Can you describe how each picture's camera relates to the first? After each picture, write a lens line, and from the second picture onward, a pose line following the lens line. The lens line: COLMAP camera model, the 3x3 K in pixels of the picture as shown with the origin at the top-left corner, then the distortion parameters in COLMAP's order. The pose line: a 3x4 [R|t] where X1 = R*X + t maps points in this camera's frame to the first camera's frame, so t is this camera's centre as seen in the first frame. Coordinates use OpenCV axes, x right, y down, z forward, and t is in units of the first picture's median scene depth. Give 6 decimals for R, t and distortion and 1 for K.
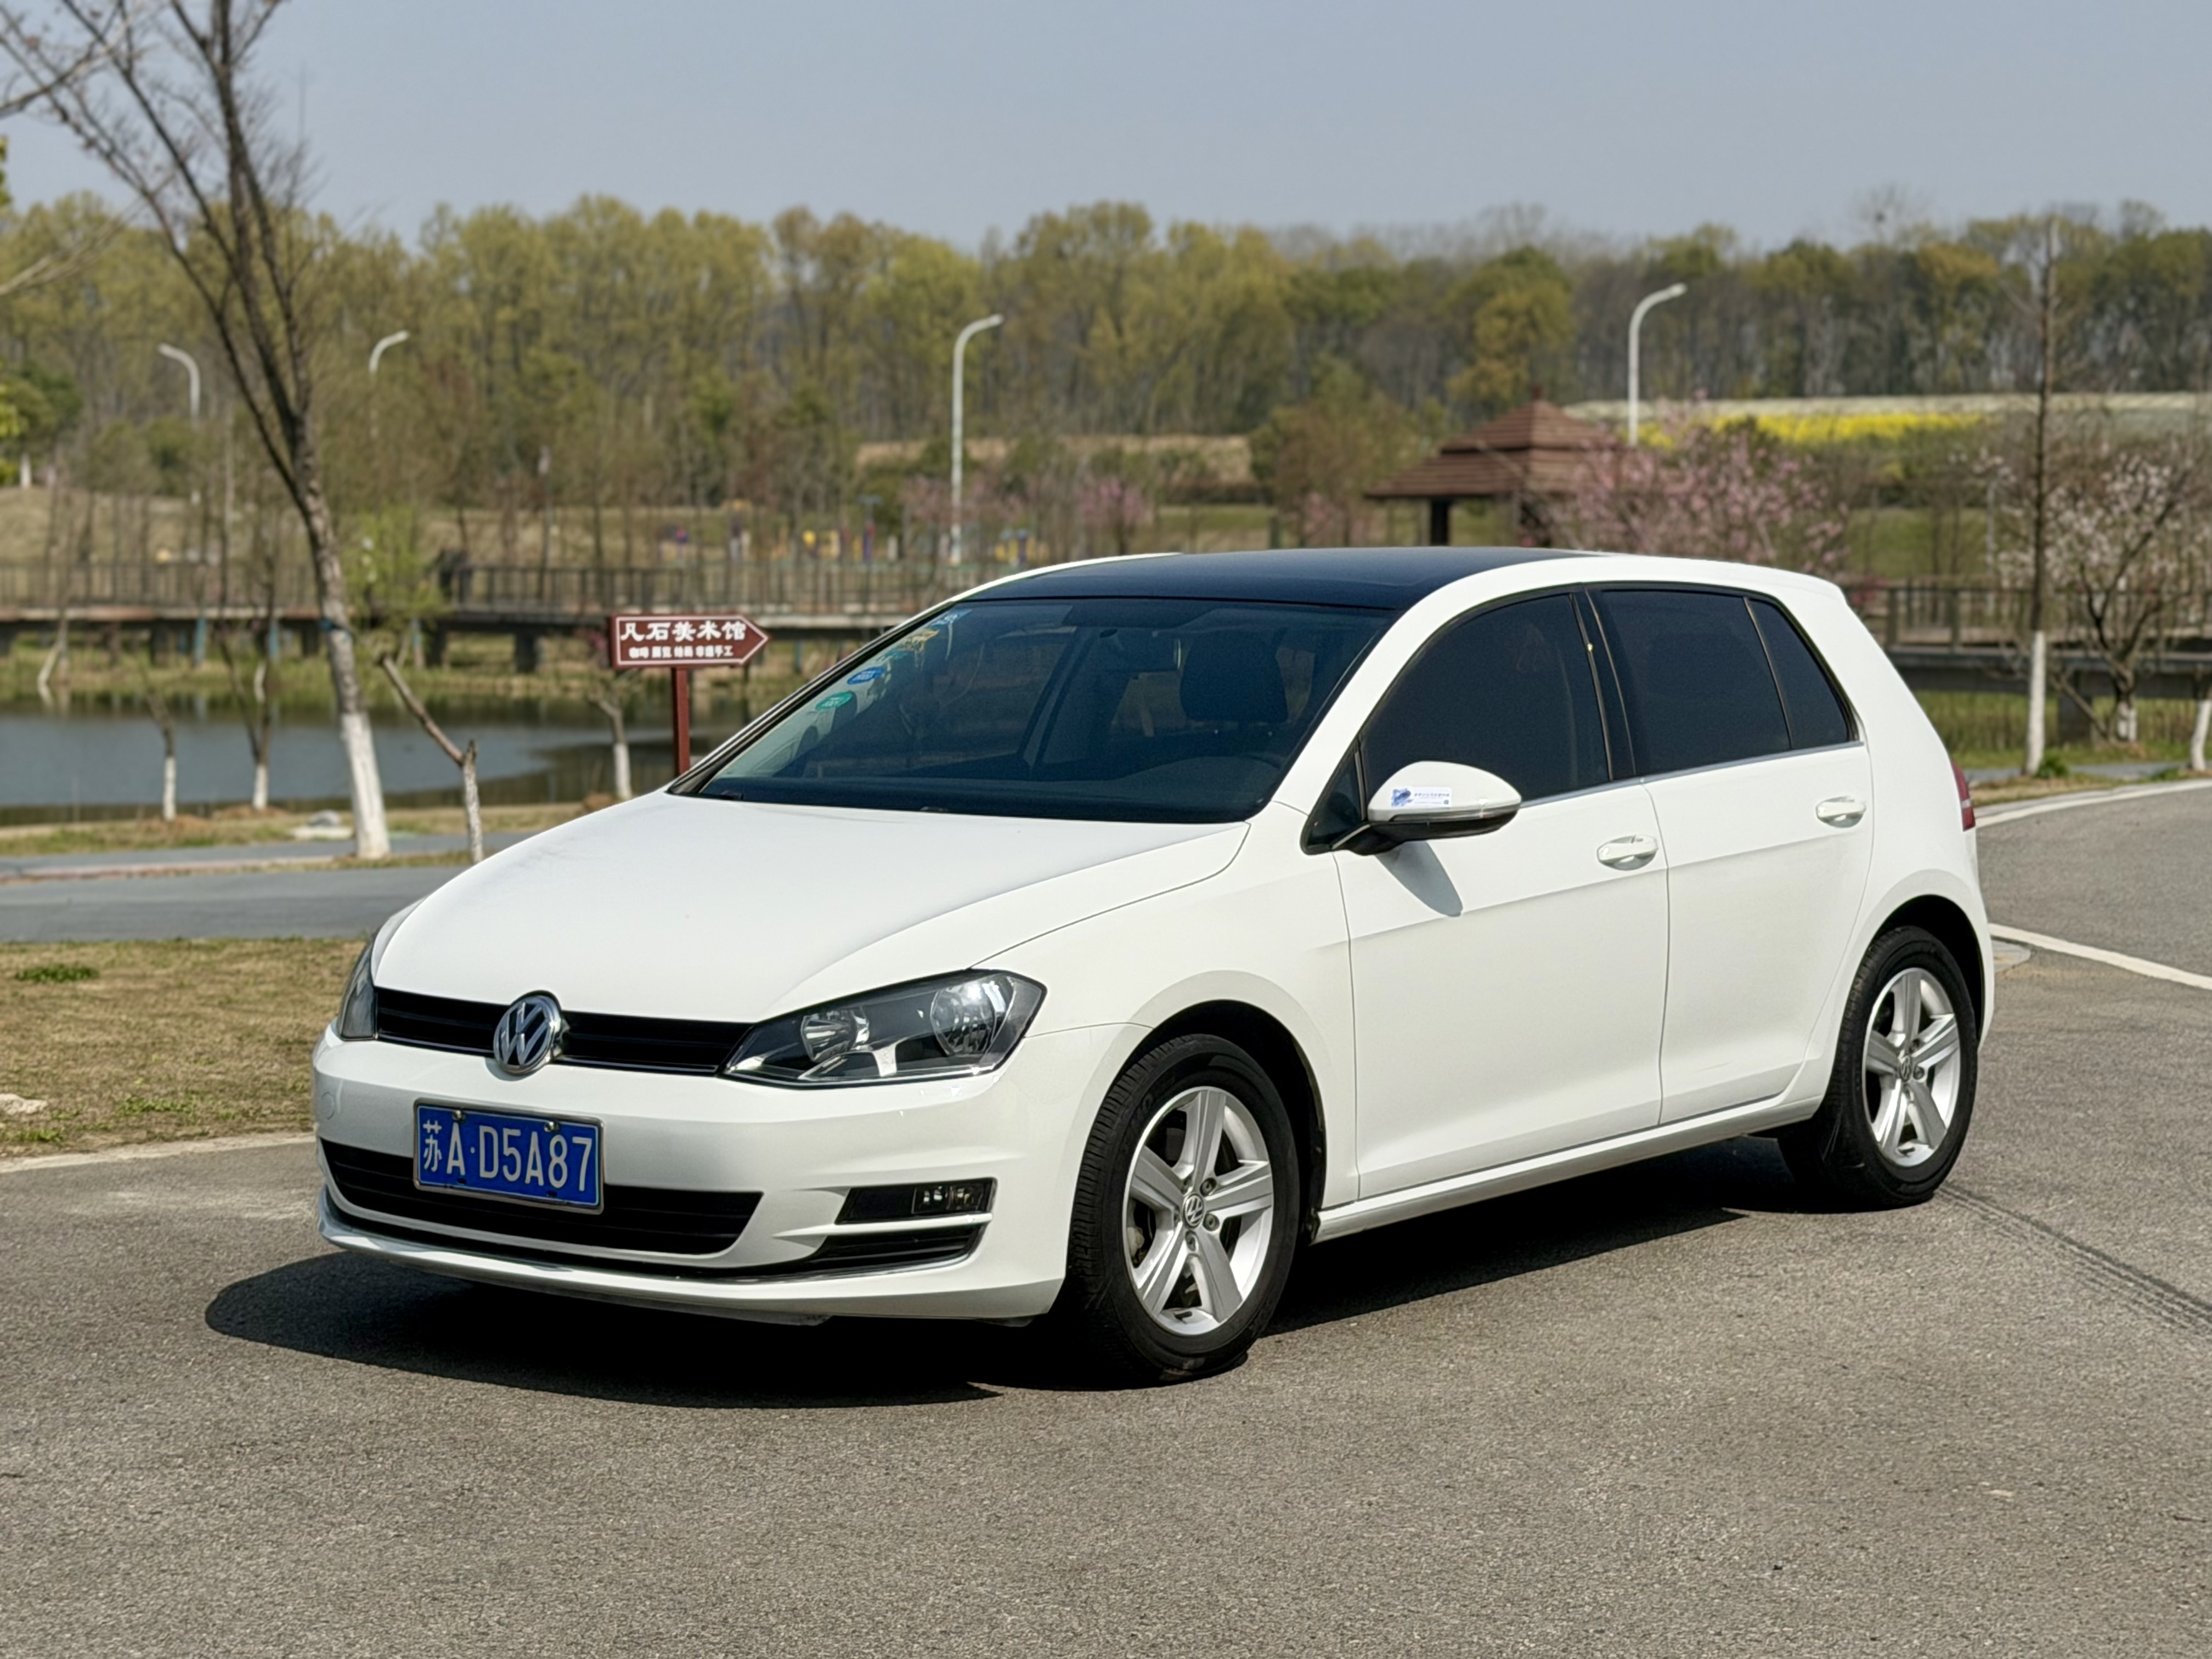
lens RADIAL K [[4715.1, 0, 1106.0], [0, 4715.1, 829.5], [0, 0, 1]] dist [0.125783, -0.419761]
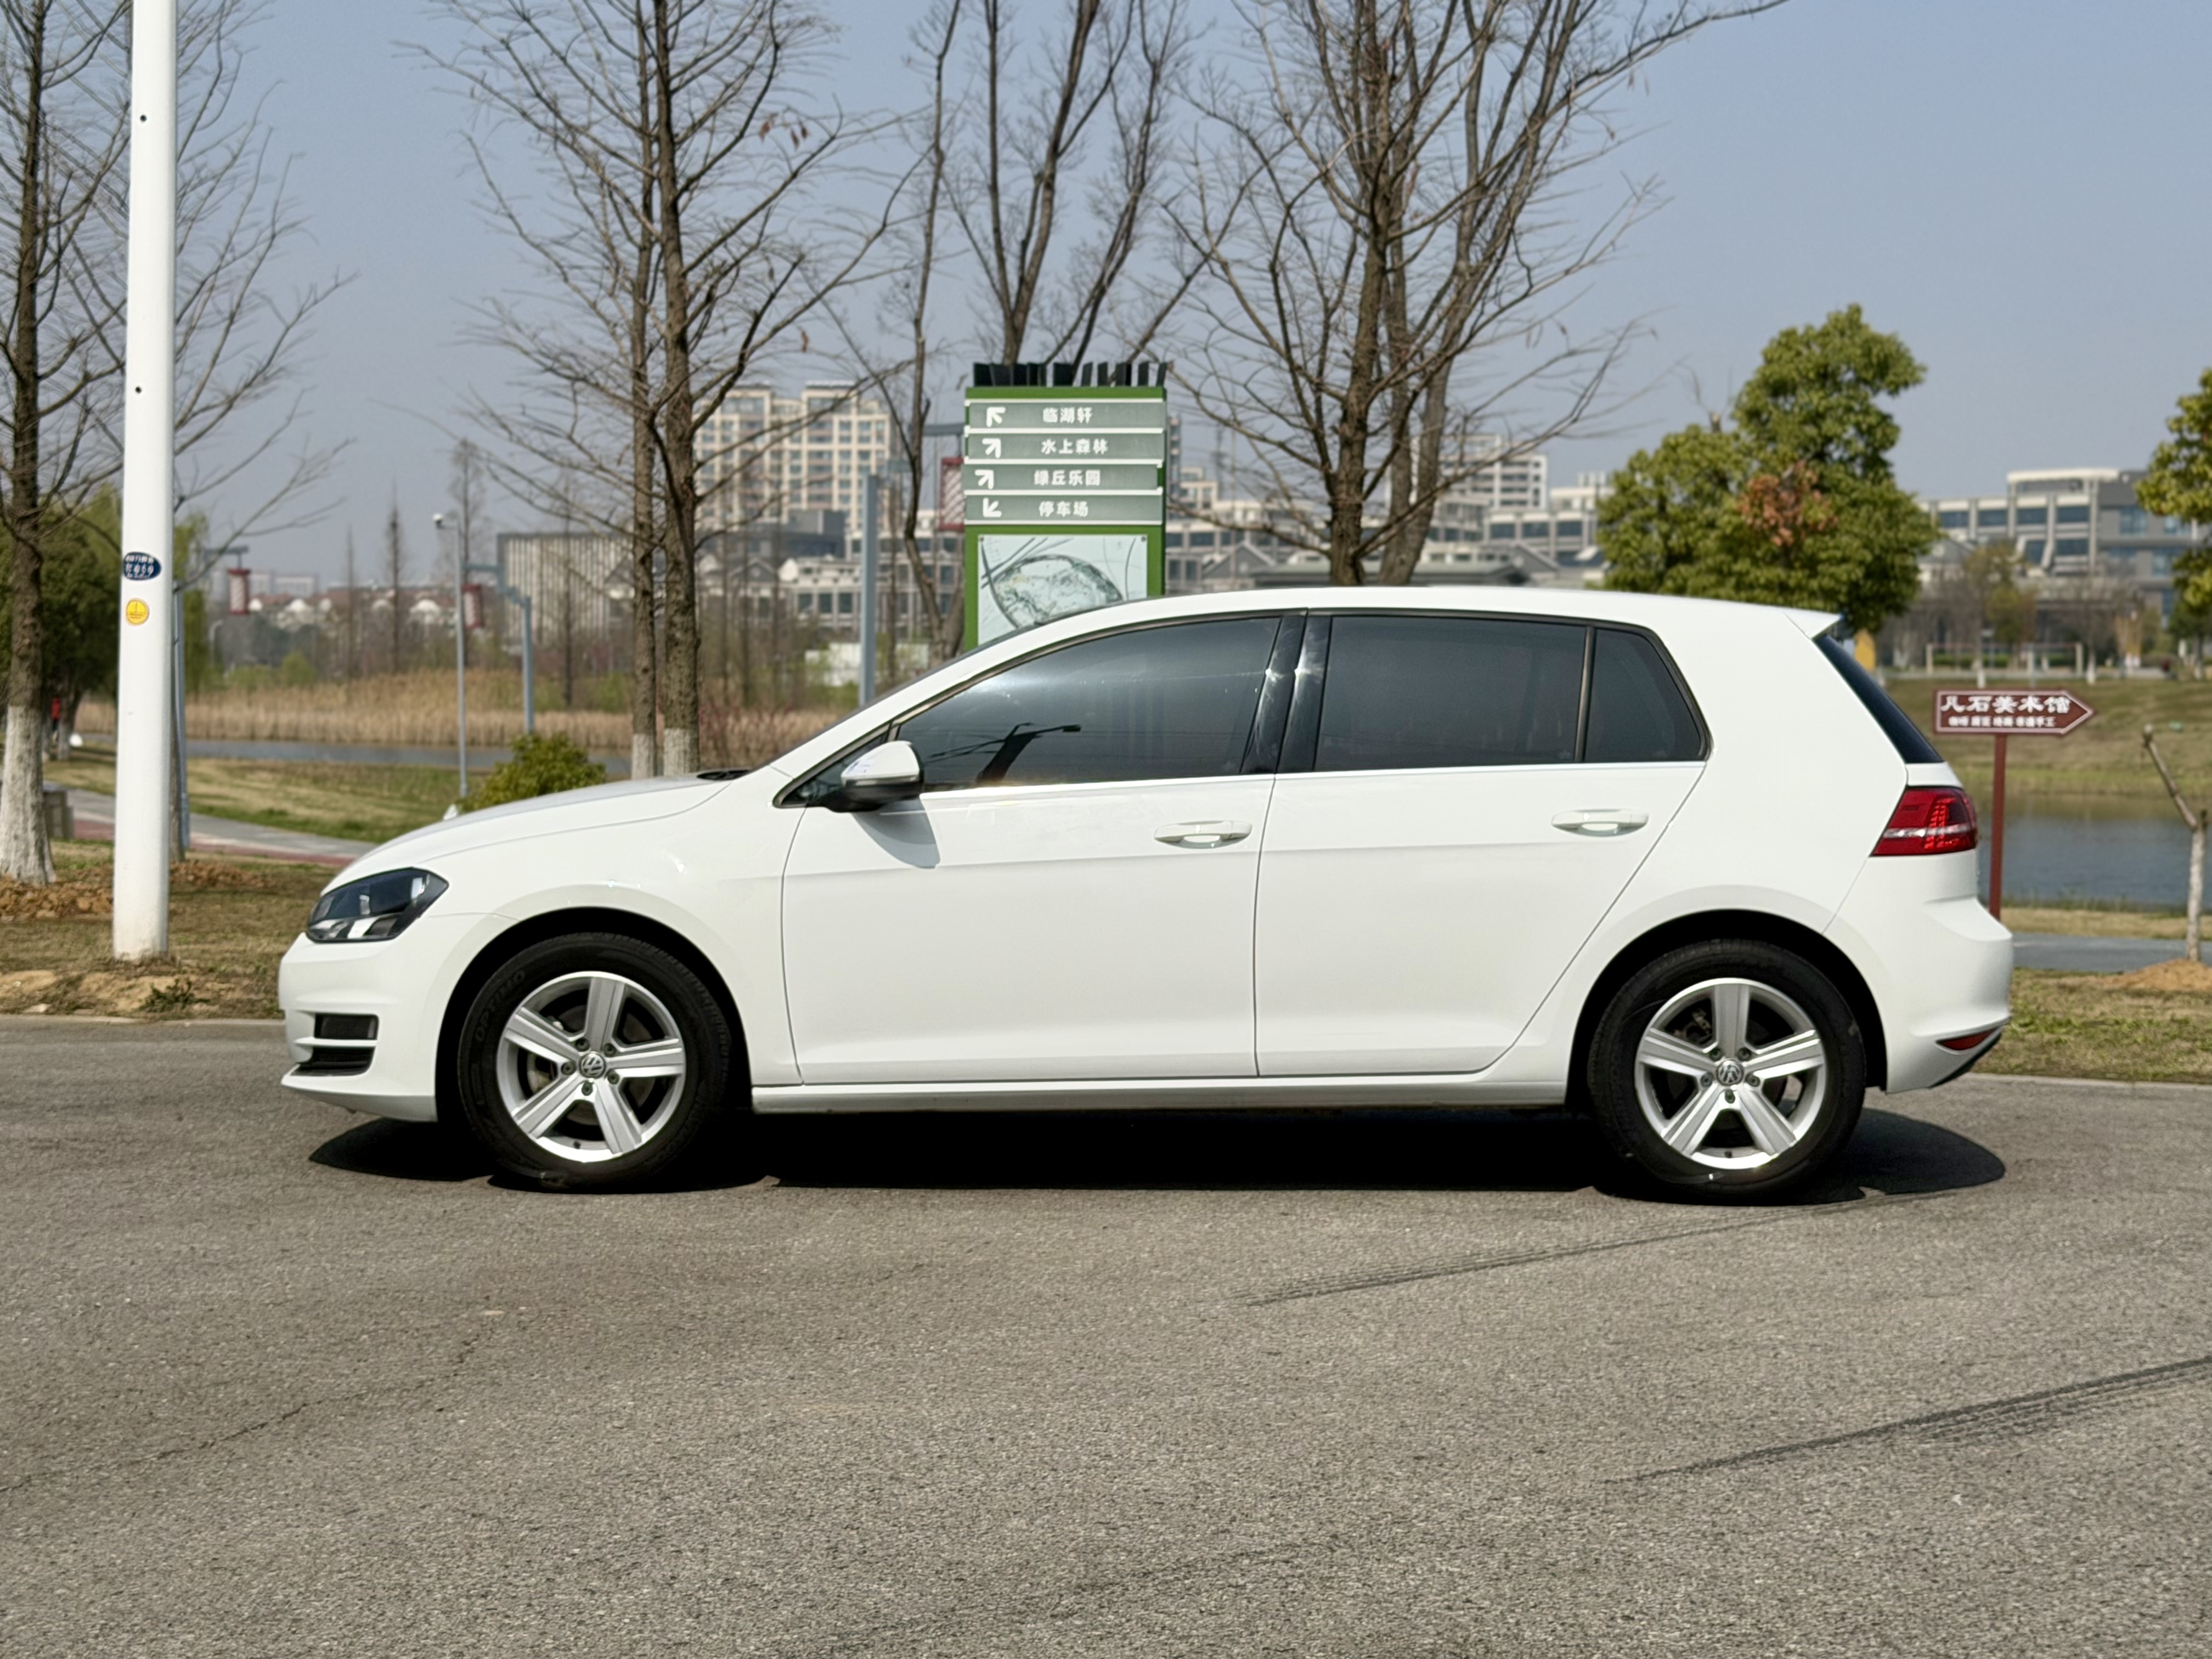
lens RADIAL K [[3729.2, 0, 1106.0], [0, 3729.2, 829.5], [0, 0, 1]] dist [0.038922, 0.108825]
pose [[0.602713, 0.036140, -0.797139, 0.721131], [-0.061903, 0.998081, -0.001554, 0.005812], [0.795554, 0.050282, 0.603793, 0.373703]]
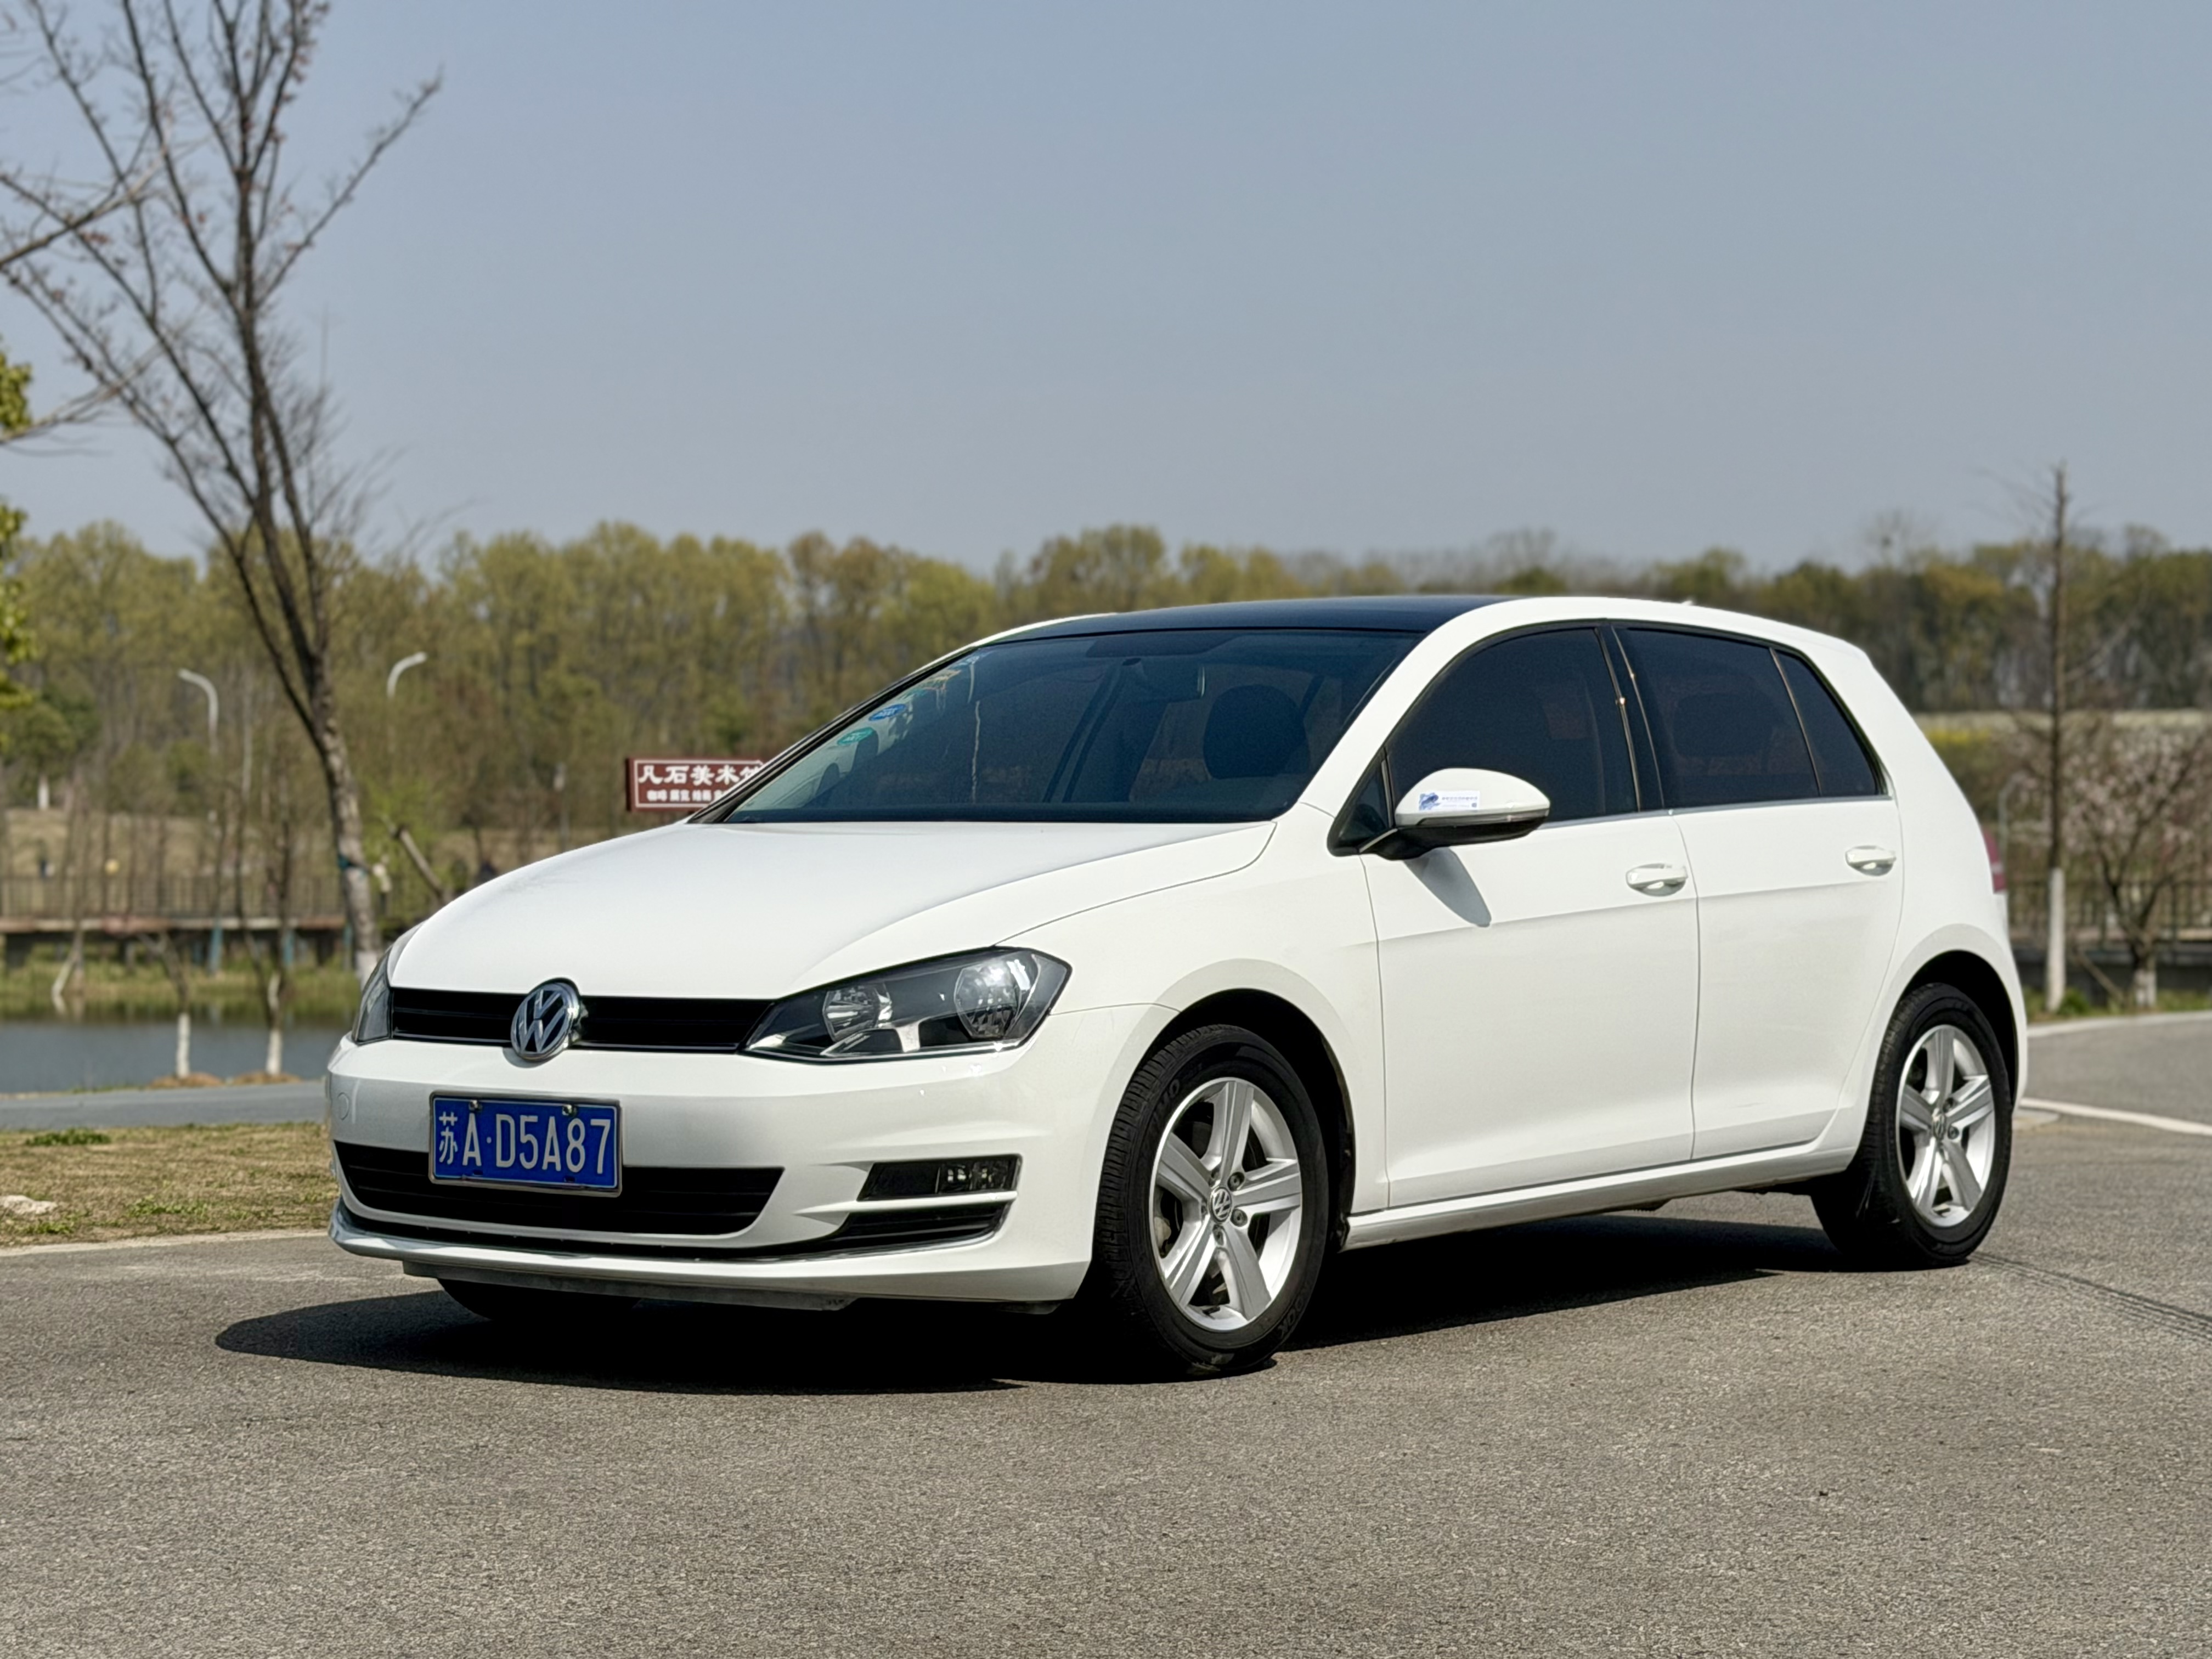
lens RADIAL K [[4709.4, 0, 1106.0], [0, 4709.4, 829.5], [0, 0, 1]] dist [0.132977, -0.429678]
pose [[0.999994, -0.002010, -0.002717, -0.002008], [0.001814, 0.997520, -0.070363, 0.055622], [0.002851, 0.070358, 0.997518, 0.010991]]
